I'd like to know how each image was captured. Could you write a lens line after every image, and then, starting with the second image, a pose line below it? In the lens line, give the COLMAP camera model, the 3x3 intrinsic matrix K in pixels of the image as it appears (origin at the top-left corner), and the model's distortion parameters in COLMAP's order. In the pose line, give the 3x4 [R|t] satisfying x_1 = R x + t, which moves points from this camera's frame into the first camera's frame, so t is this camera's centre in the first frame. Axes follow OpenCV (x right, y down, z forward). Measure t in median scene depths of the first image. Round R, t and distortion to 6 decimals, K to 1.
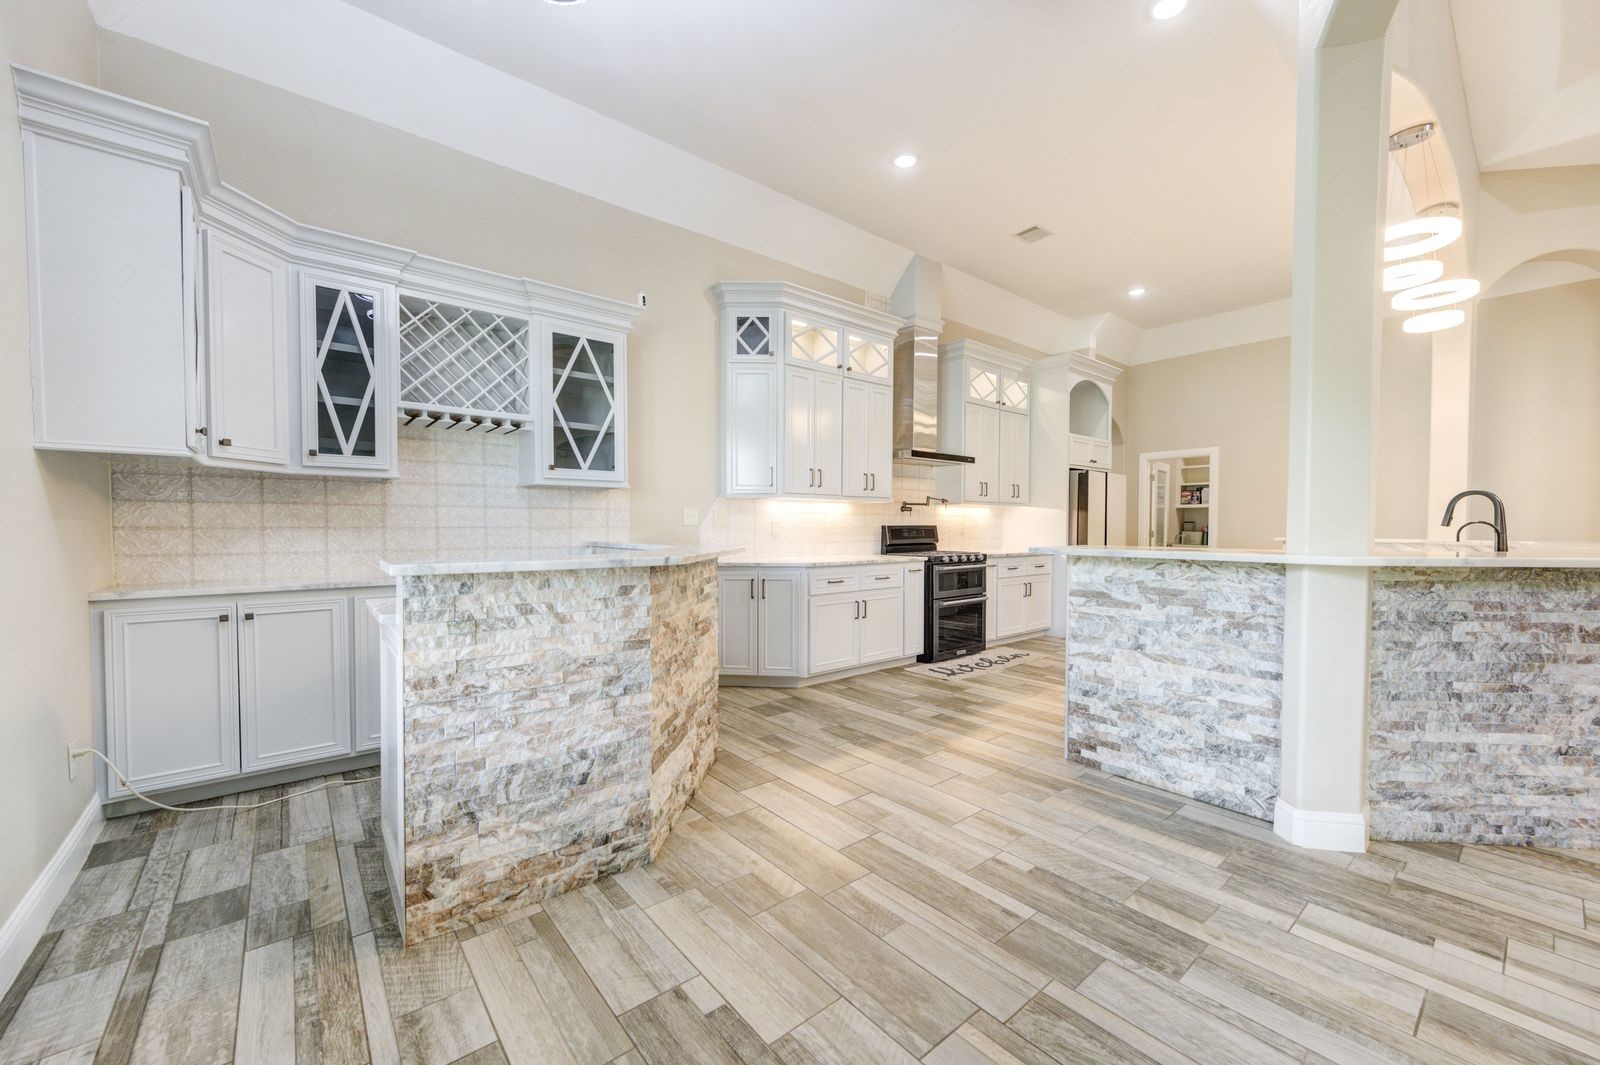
lens RADIAL K [[625.1, 0, 798.4], [0, 625.1, 542.8], [0, 0, 1]] dist [0.003571, 0.000573]
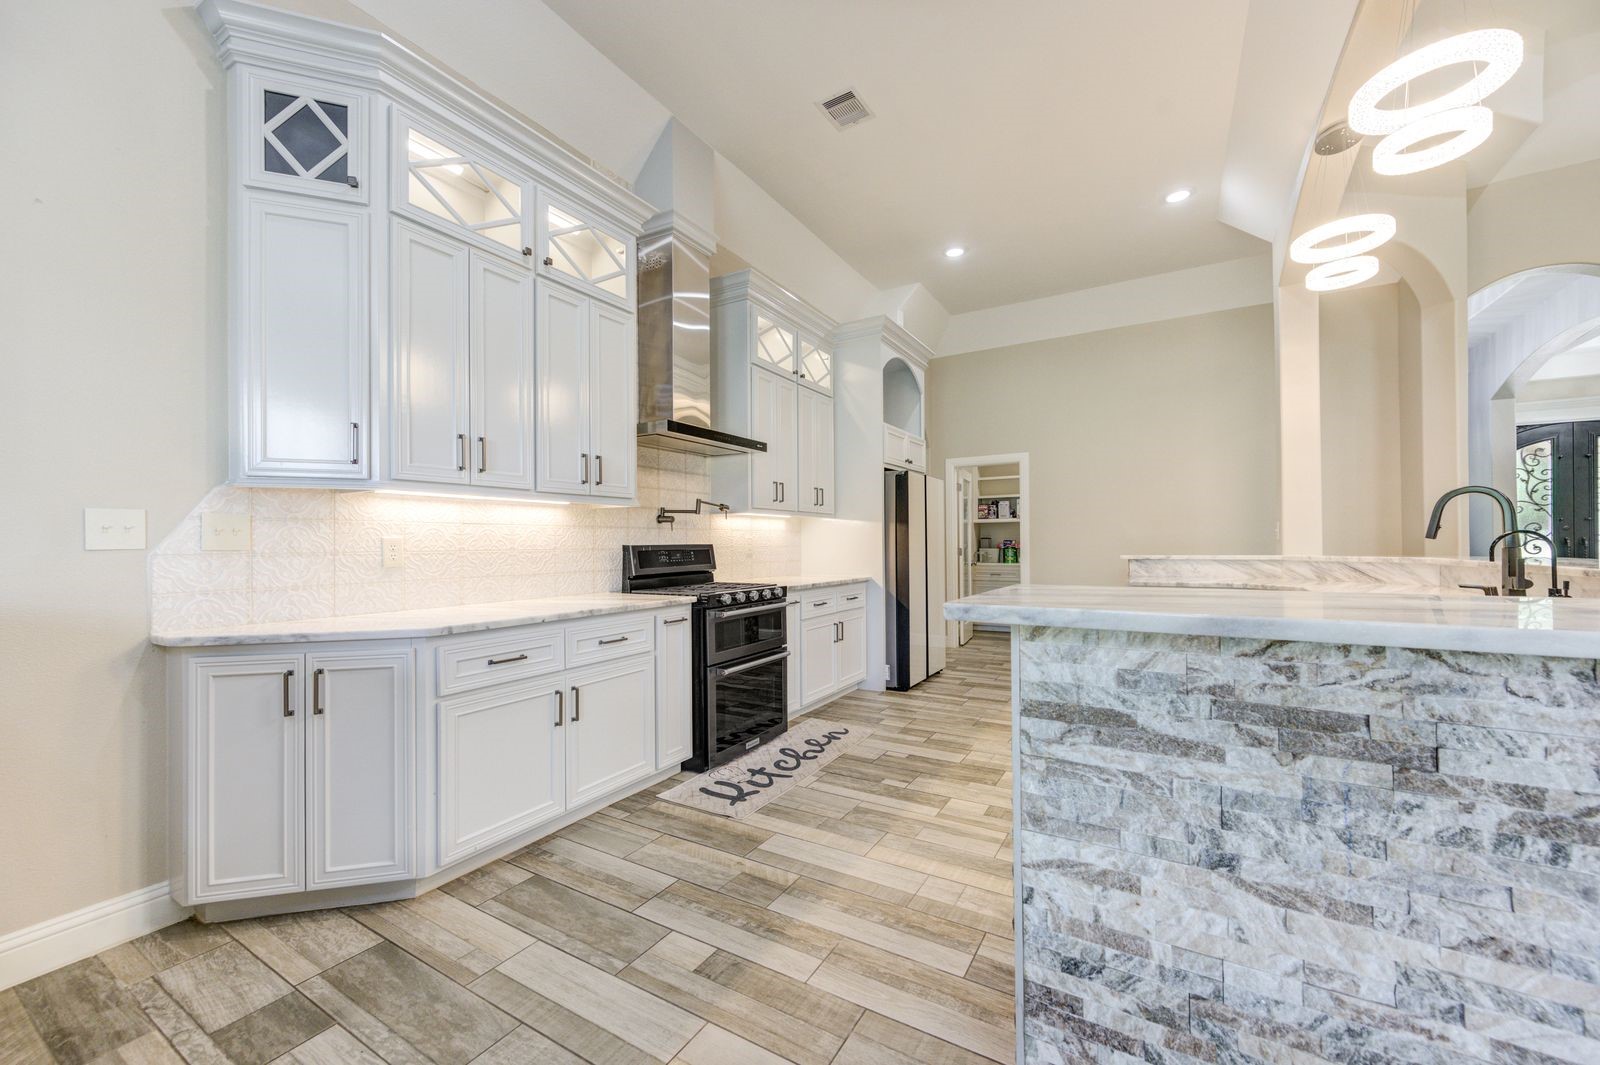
lens RADIAL K [[625.1, 0, 808.3], [0, 625.1, 539.2], [0, 0, 1]] dist [0.003571, 0.000573]
pose [[0.937322, -0.006609, 0.348401, 0.091456], [0.019253, 0.999275, -0.032840, -0.010035], [-0.347932, 0.037489, 0.936770, 0.367988]]
